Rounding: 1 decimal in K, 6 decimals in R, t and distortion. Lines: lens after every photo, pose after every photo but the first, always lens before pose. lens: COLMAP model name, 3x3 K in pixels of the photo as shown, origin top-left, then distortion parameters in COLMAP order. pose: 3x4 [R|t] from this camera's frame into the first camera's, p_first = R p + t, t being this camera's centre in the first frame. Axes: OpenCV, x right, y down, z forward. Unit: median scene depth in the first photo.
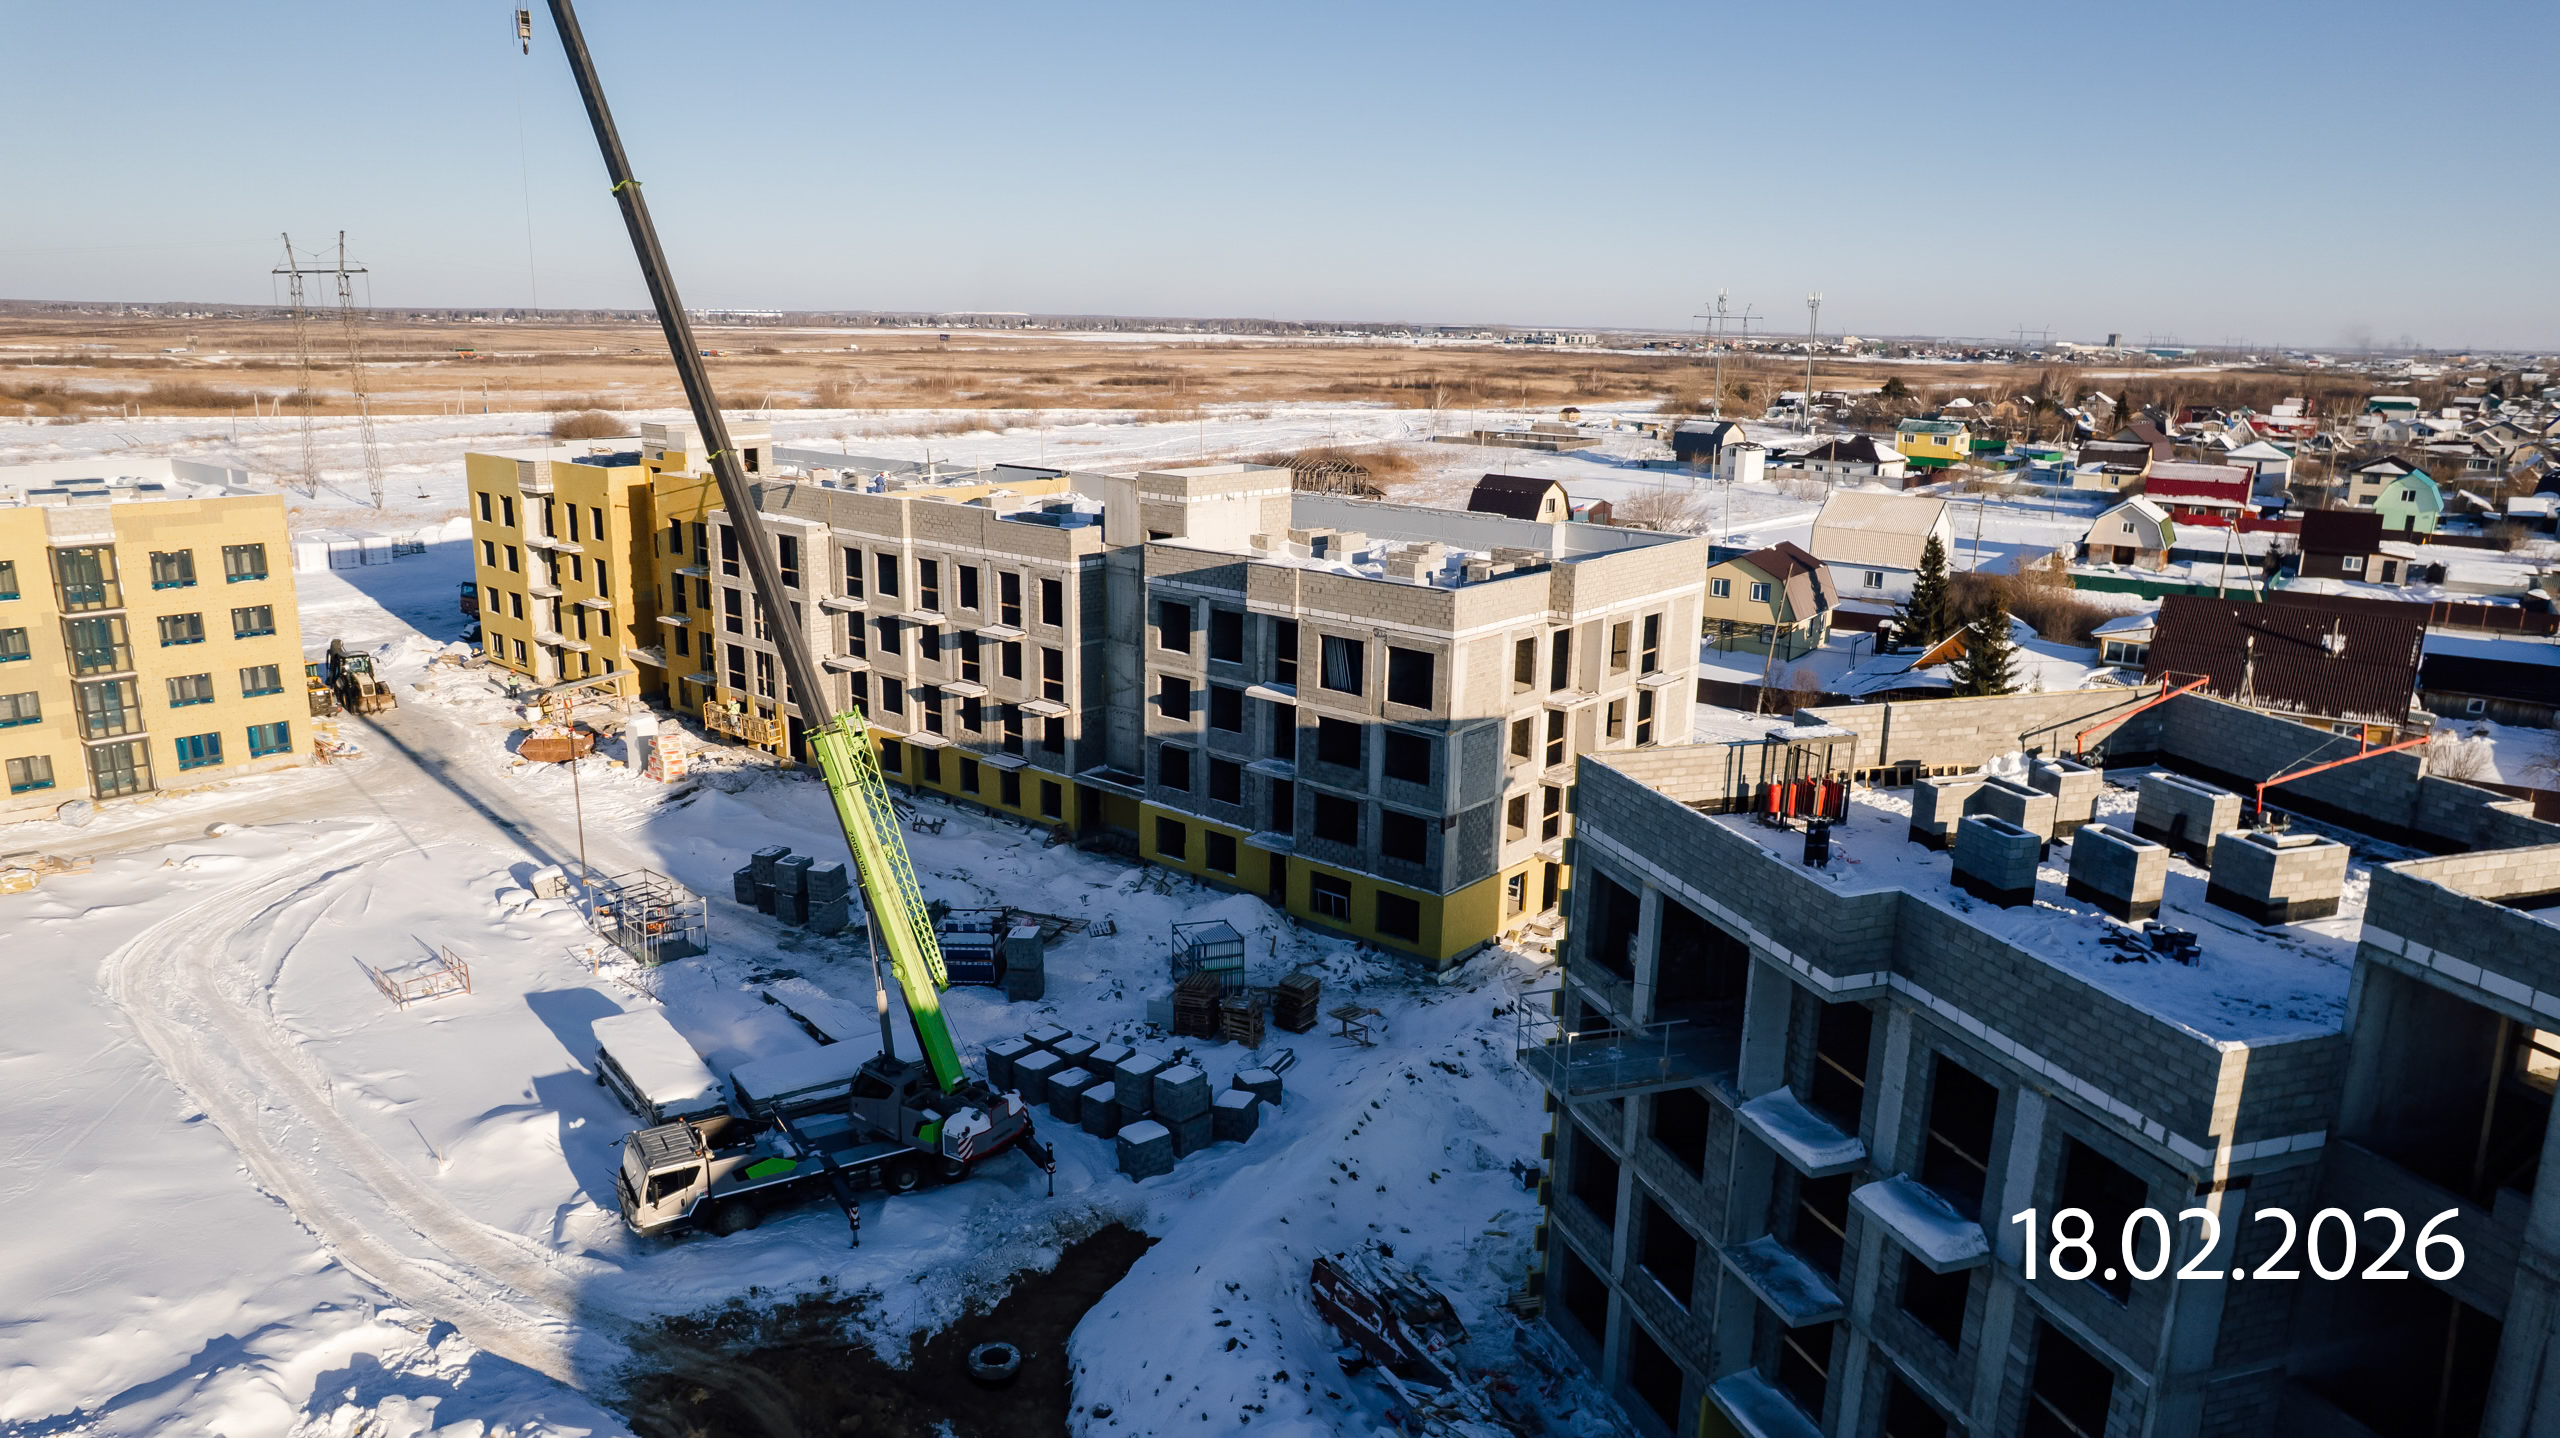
lens RADIAL K [[1643.8, 0, 1287.4], [0, 1643.8, 730.9], [0, 0, 1]] dist [-0.079040, 0.076510]
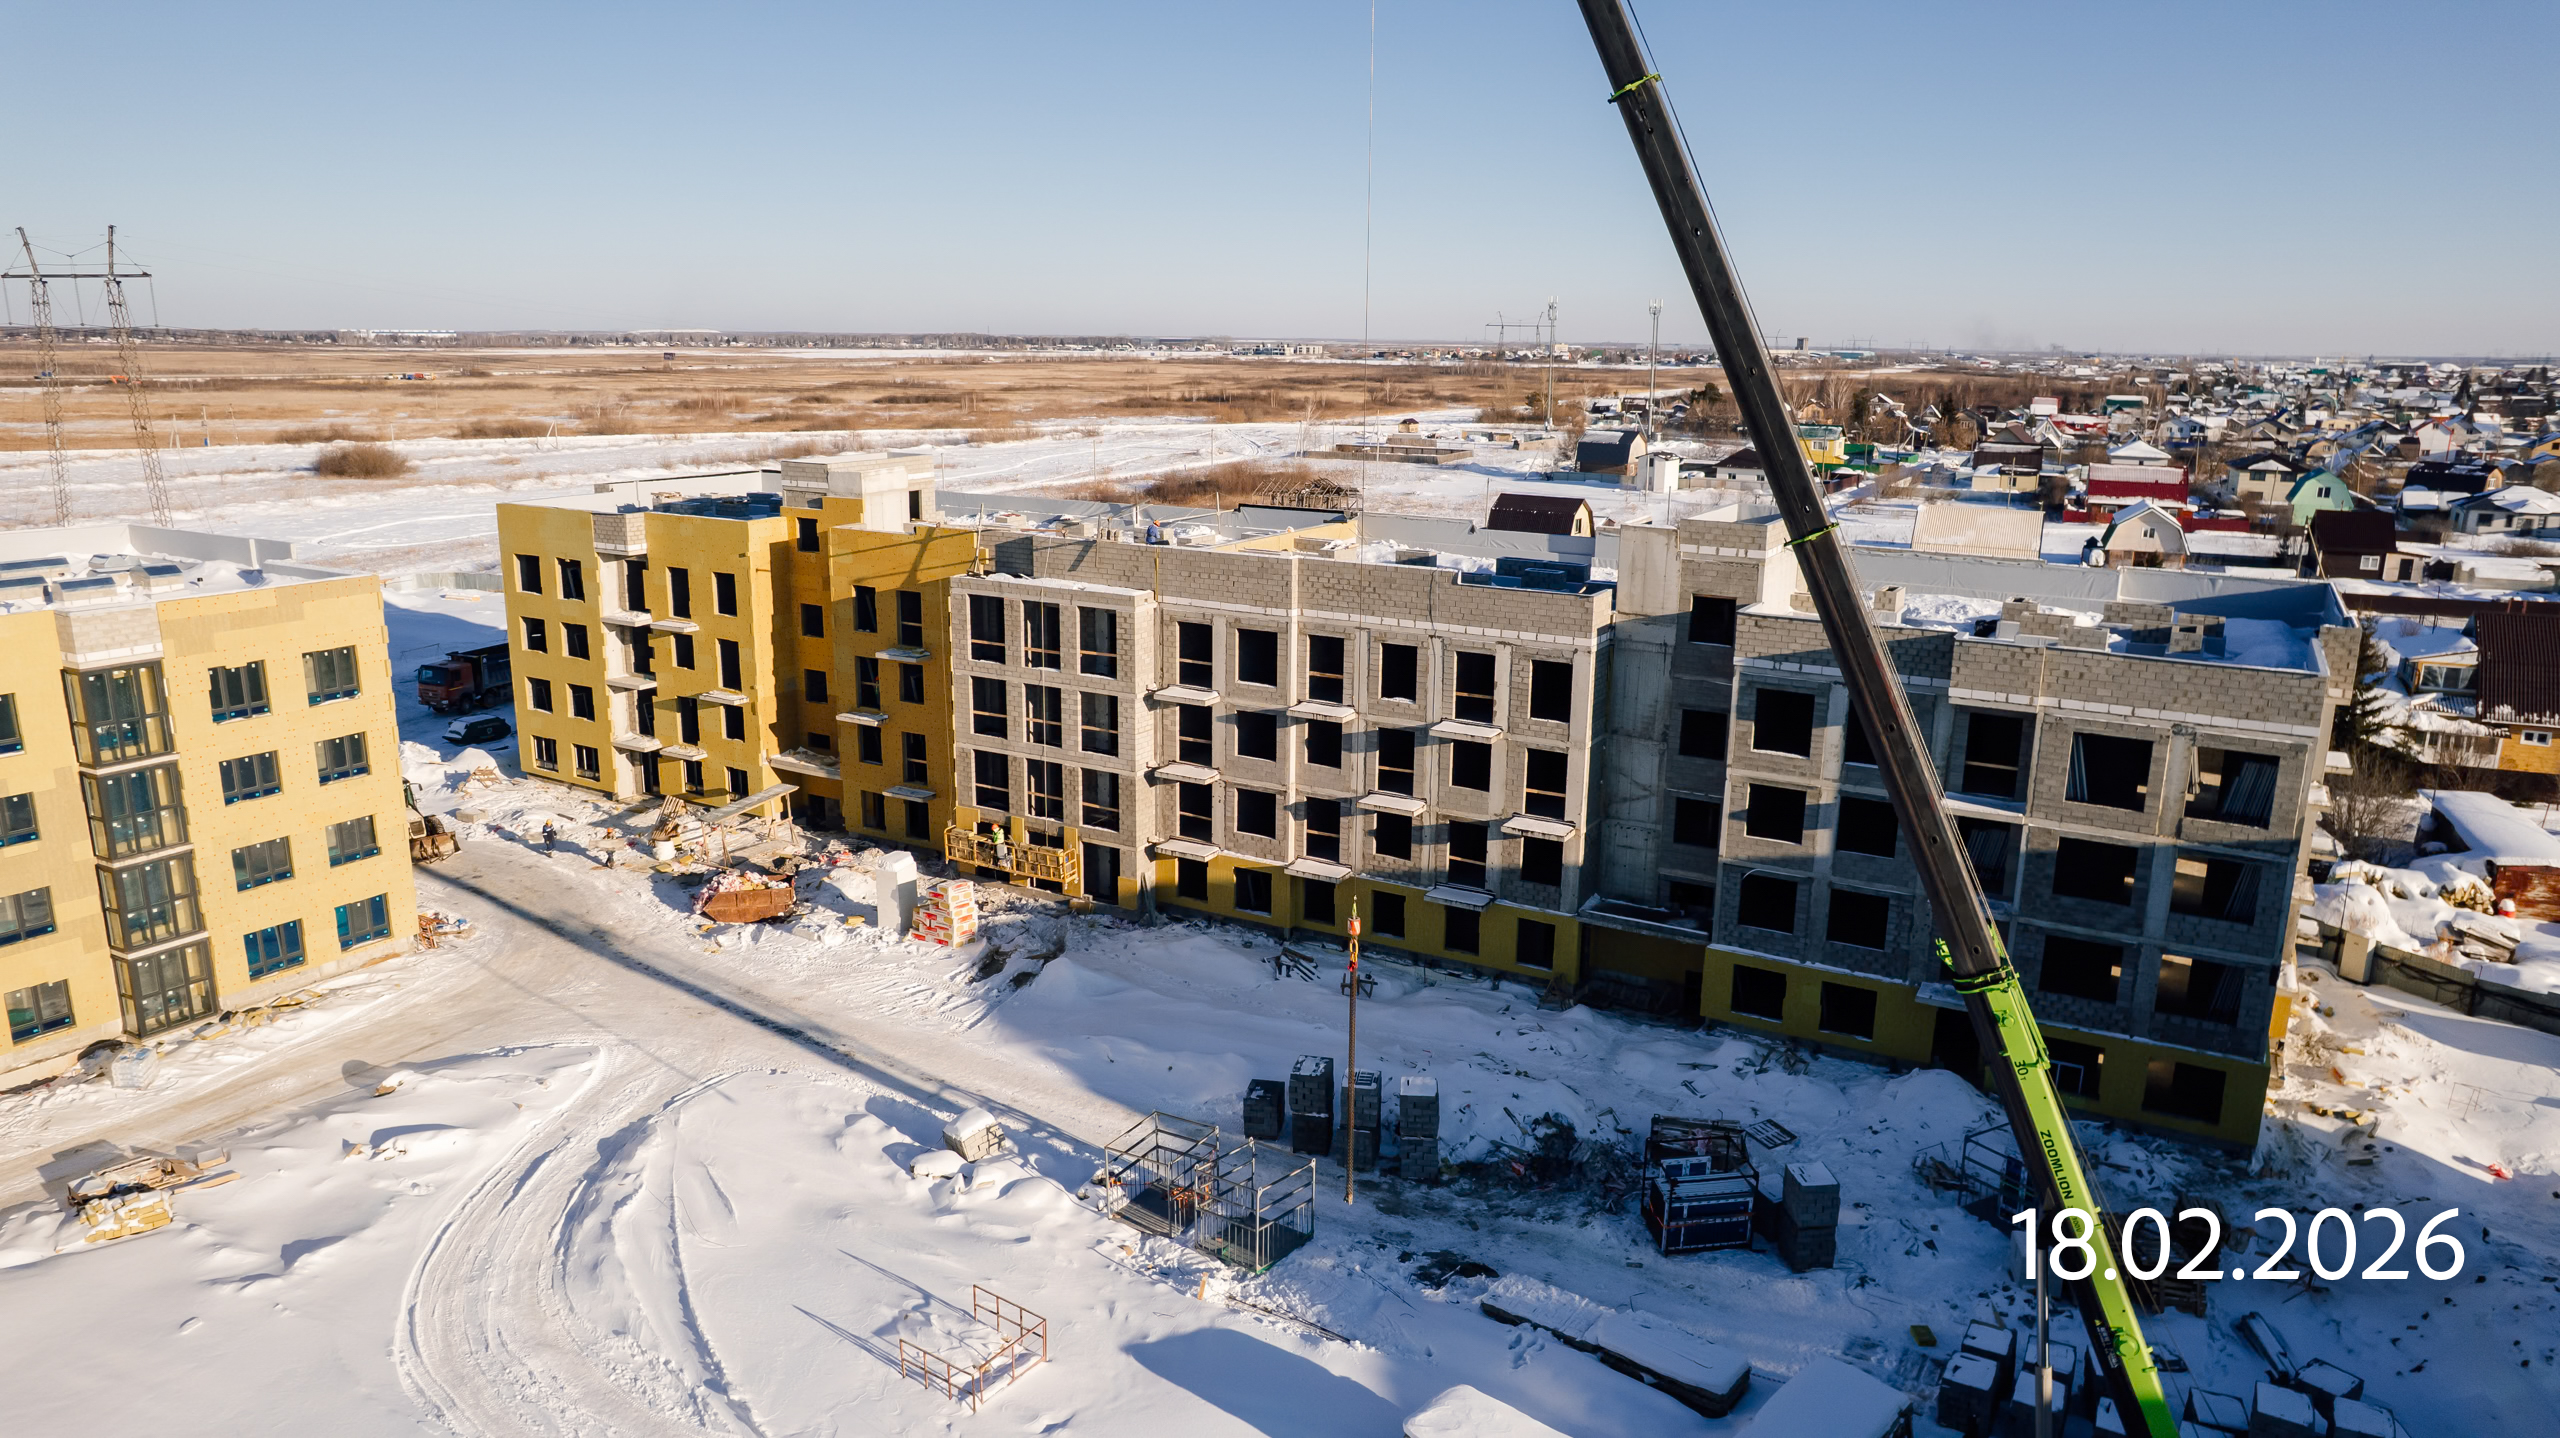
lens RADIAL K [[1643.8, 0, 1287.4], [0, 1643.8, 730.9], [0, 0, 1]] dist [-0.079040, 0.076510]
pose [[0.984360, -0.048214, 0.169445, -0.350859], [0.049469, 0.998771, -0.003185, -0.056142], [-0.169083, 0.011518, 0.985535, 0.236554]]
